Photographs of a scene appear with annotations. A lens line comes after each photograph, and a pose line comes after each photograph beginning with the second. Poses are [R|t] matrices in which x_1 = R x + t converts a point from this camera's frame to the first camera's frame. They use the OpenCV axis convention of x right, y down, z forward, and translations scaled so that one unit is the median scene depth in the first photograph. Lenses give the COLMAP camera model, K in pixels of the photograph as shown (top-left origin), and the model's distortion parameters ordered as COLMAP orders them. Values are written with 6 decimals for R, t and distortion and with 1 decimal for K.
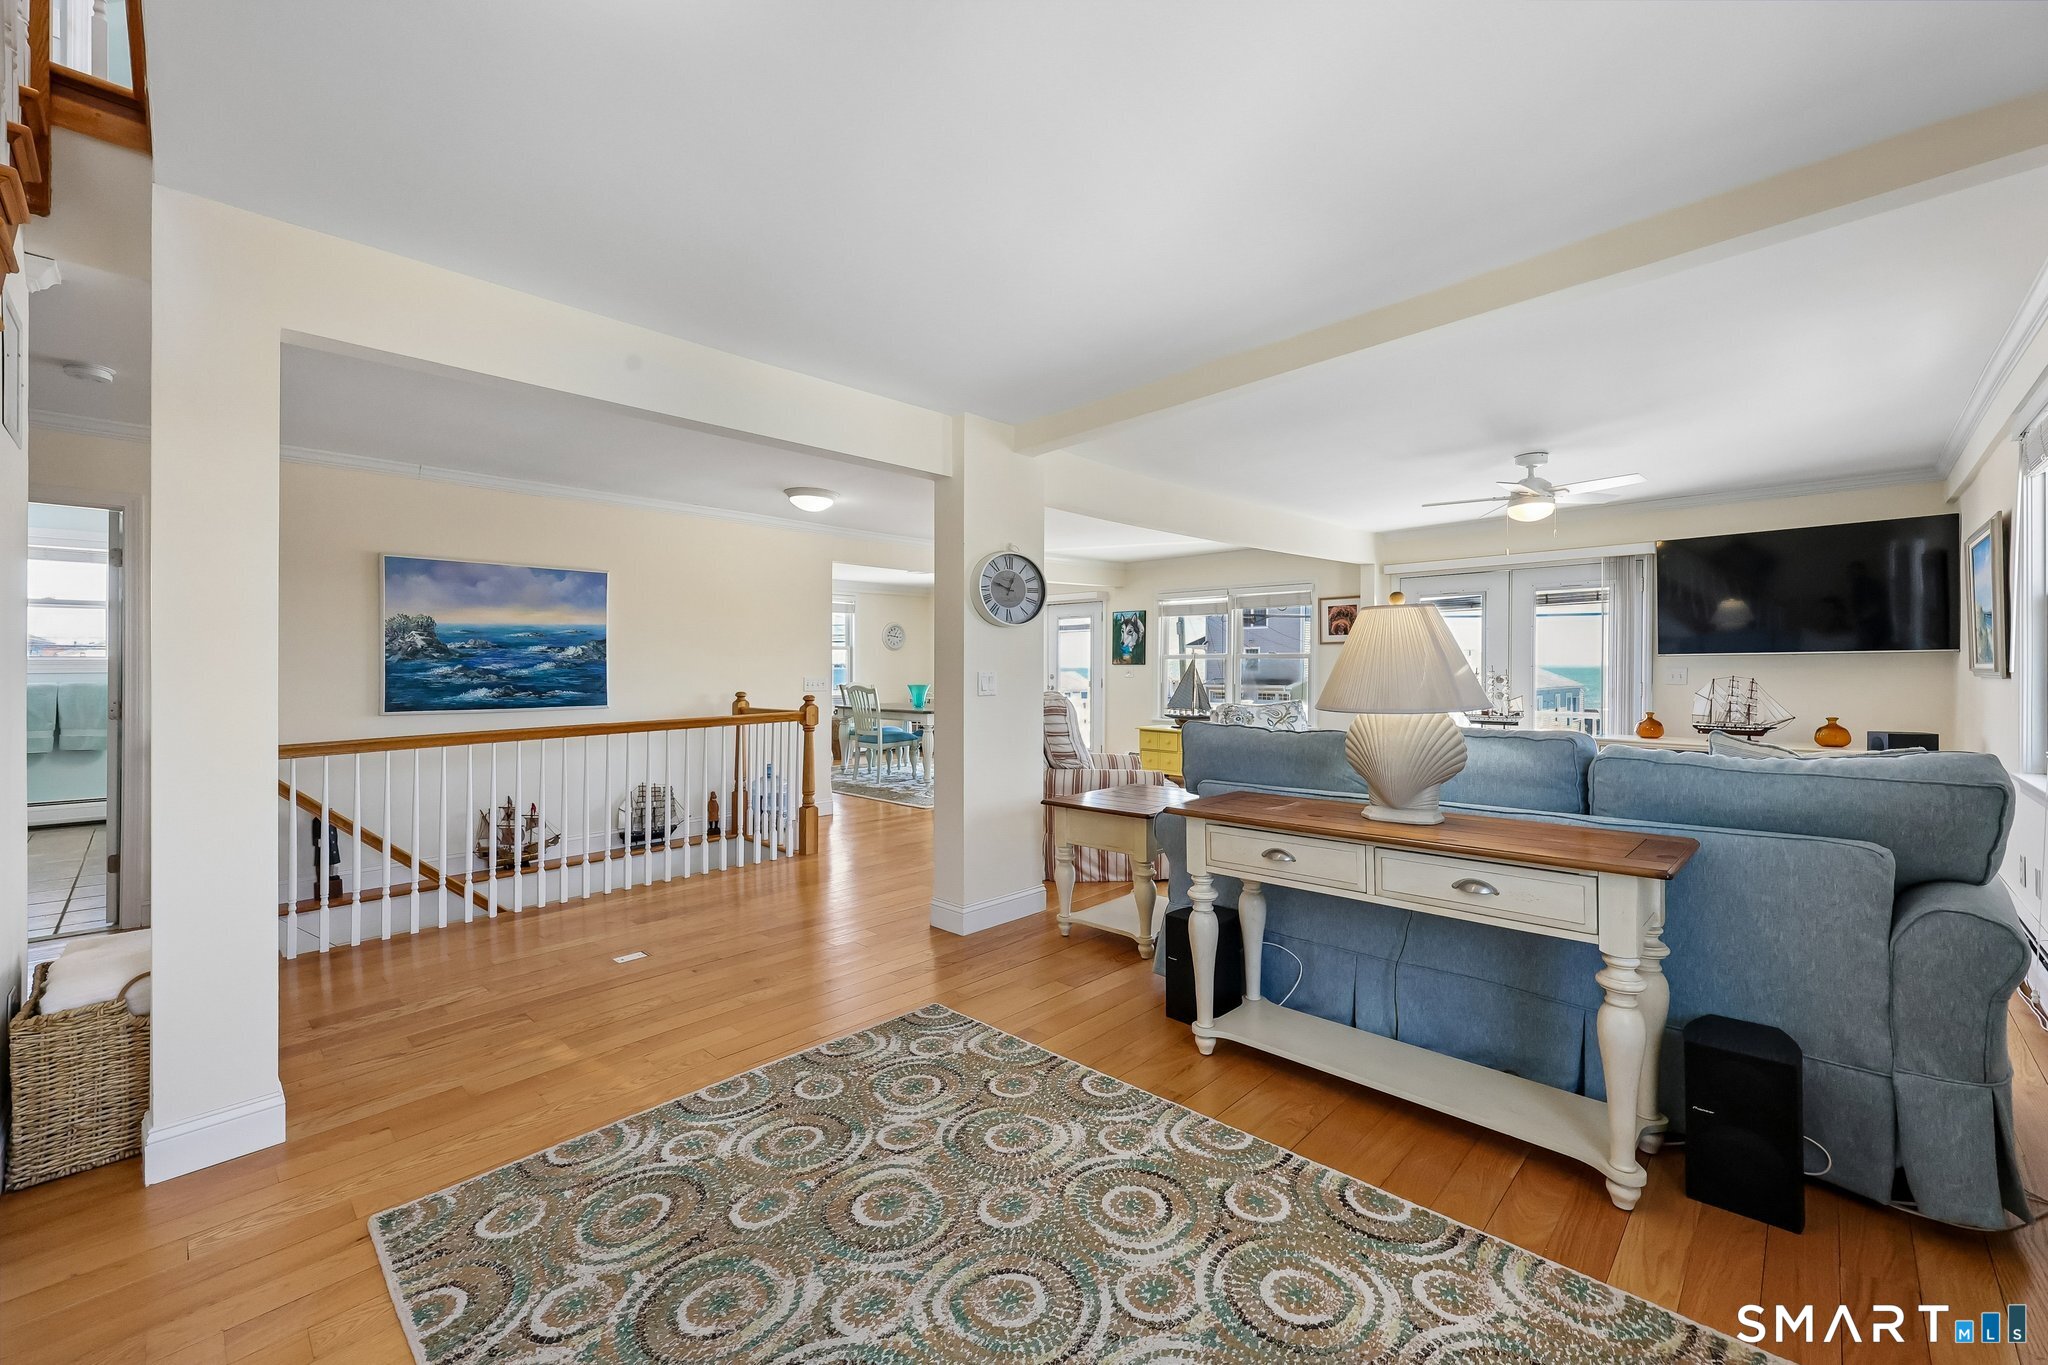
lens RADIAL K [[820.2, 0, 1033.7], [0, 820.2, 670.1], [0, 0, 1]] dist [-0.000592, -0.000105]
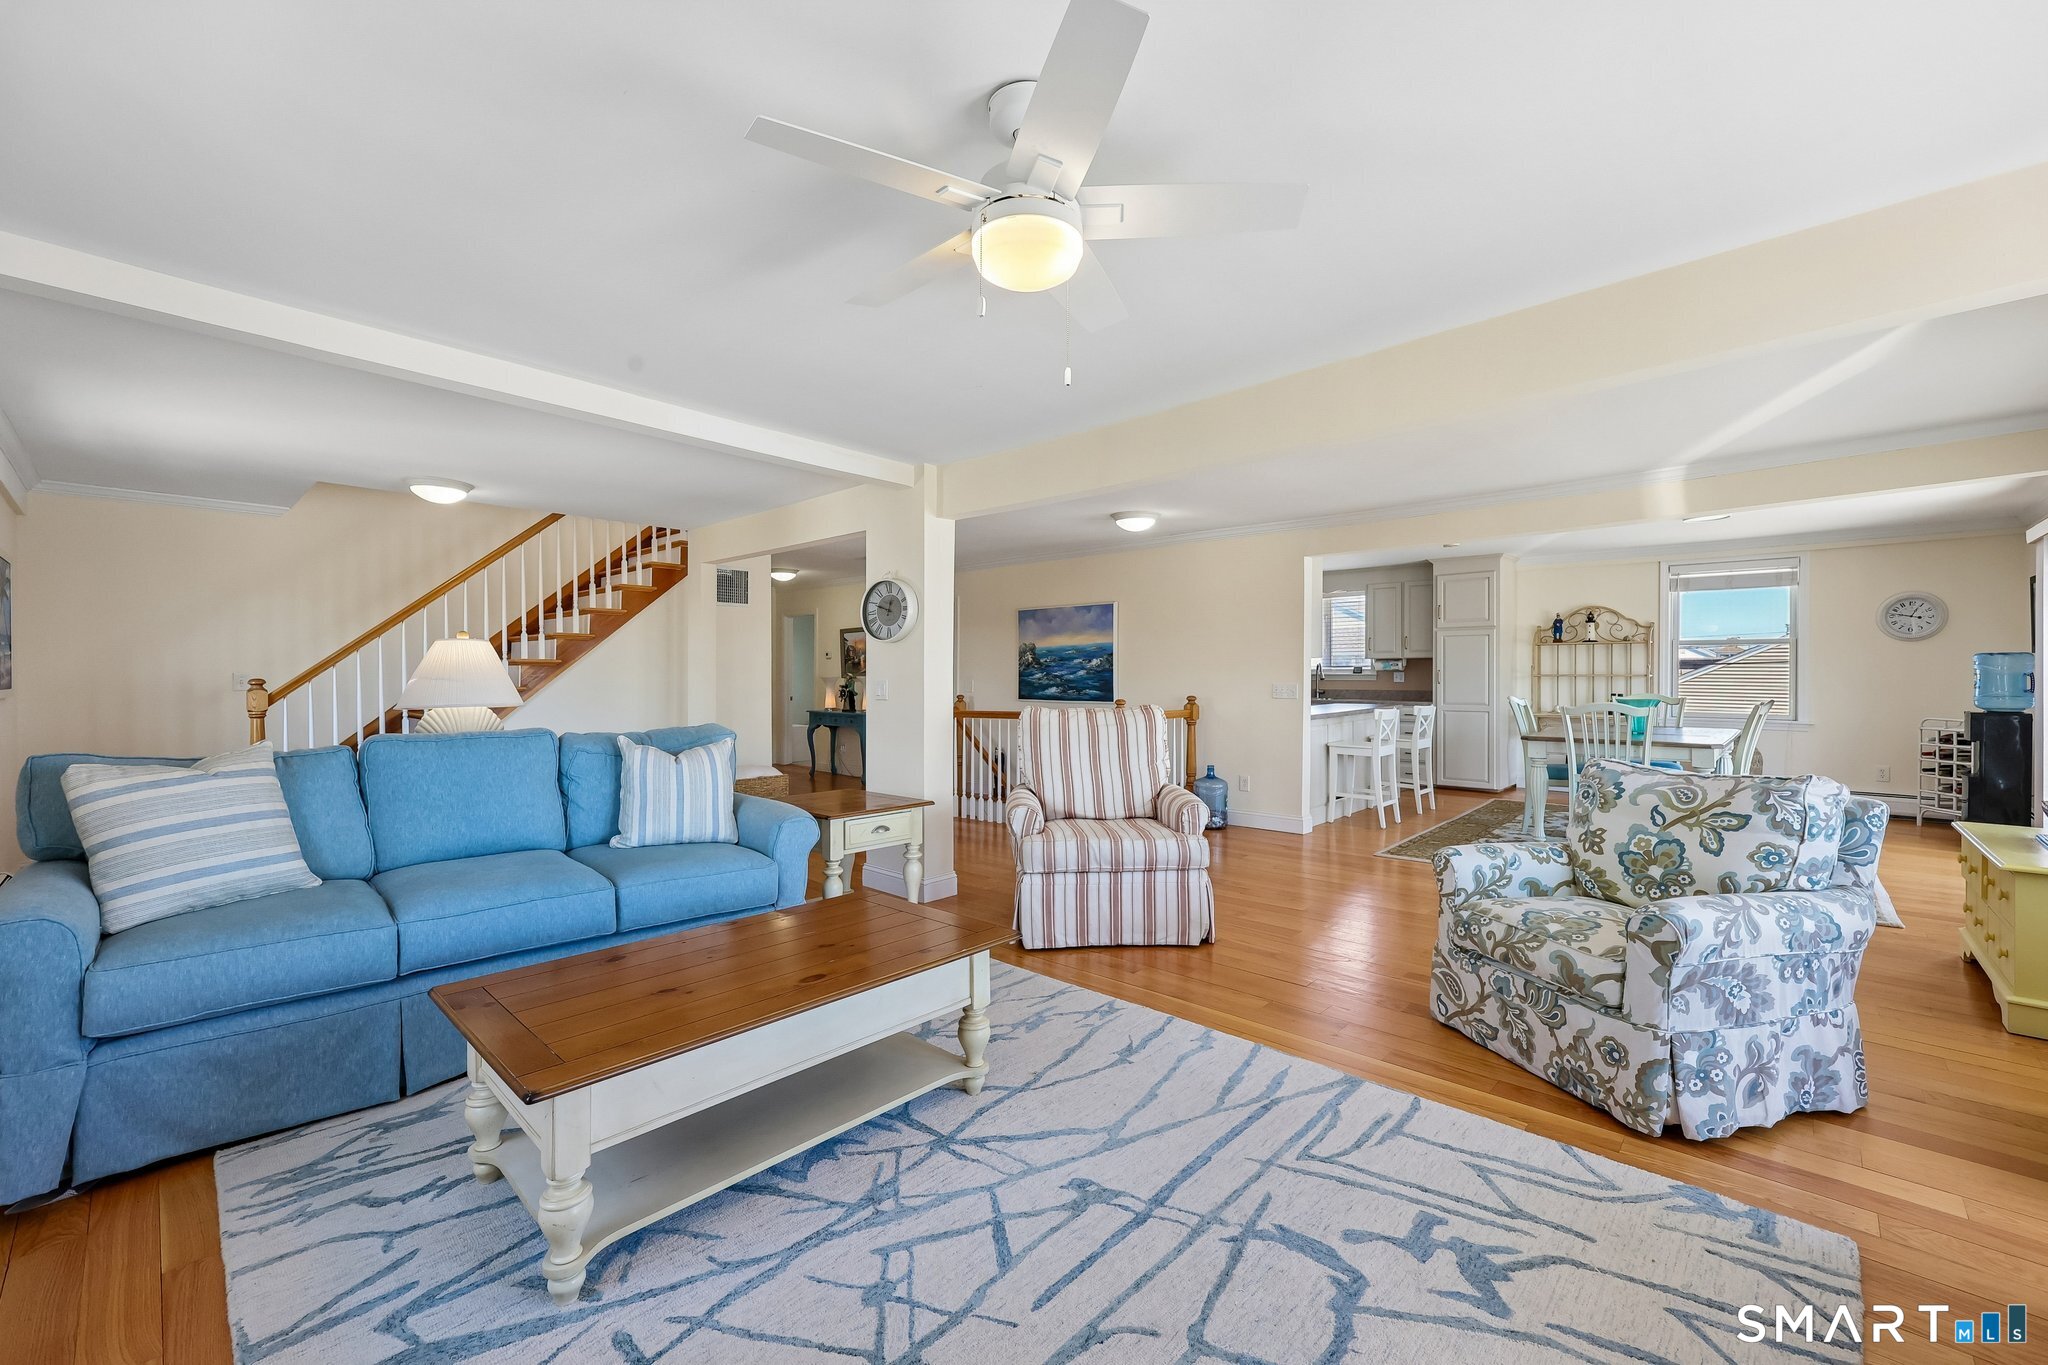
lens RADIAL K [[820.2, 0, 1033.7], [0, 820.2, 670.1], [0, 0, 1]] dist [-0.000592, -0.000105]
pose [[0.002567, 0.000485, -0.999997, 0.903125], [0.001716, 0.999998, 0.000489, -0.011262], [0.999995, -0.001718, 0.002566, 0.961586]]
